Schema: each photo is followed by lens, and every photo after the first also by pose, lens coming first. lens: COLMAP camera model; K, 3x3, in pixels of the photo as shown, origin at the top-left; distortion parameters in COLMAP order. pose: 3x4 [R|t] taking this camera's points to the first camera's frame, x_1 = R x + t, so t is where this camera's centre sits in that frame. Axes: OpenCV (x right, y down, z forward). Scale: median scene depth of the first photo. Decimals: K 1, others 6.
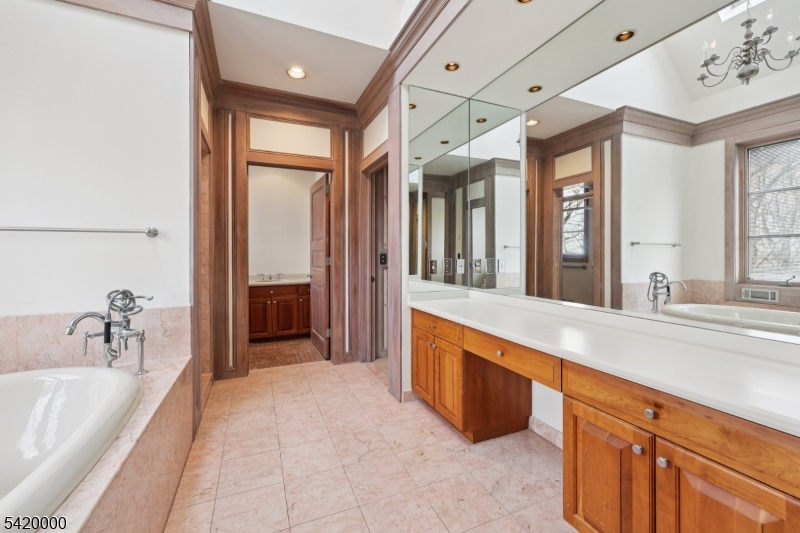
lens RADIAL K [[328.0, 0, 401.2], [0, 328.0, 258.1], [0, 0, 1]] dist [-0.000401, -0.000077]
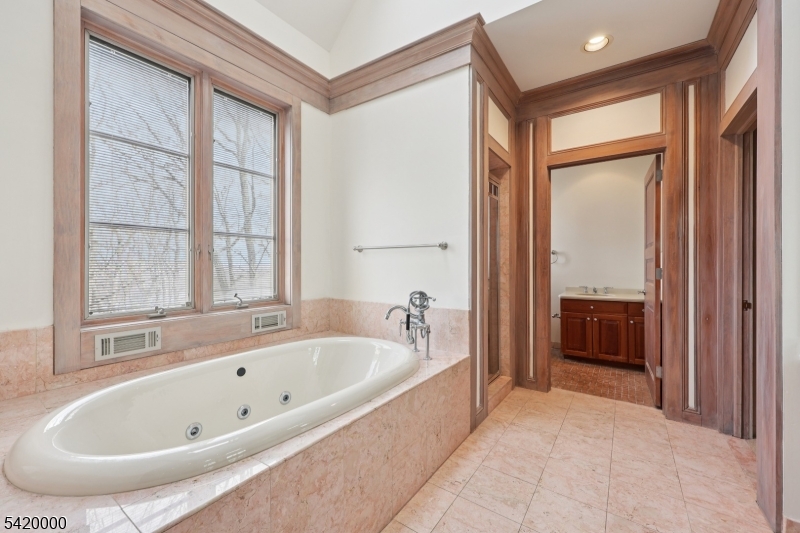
lens RADIAL K [[324.6, 0, 400.0], [0, 324.6, 266.5], [0, 0, 1]] dist [-0.000695, -0.000051]
pose [[0.514479, 0.007721, -0.857468, 0.118177], [-0.013355, 0.999910, 0.000991, -0.000243], [0.857399, 0.010941, 0.514536, 0.153109]]
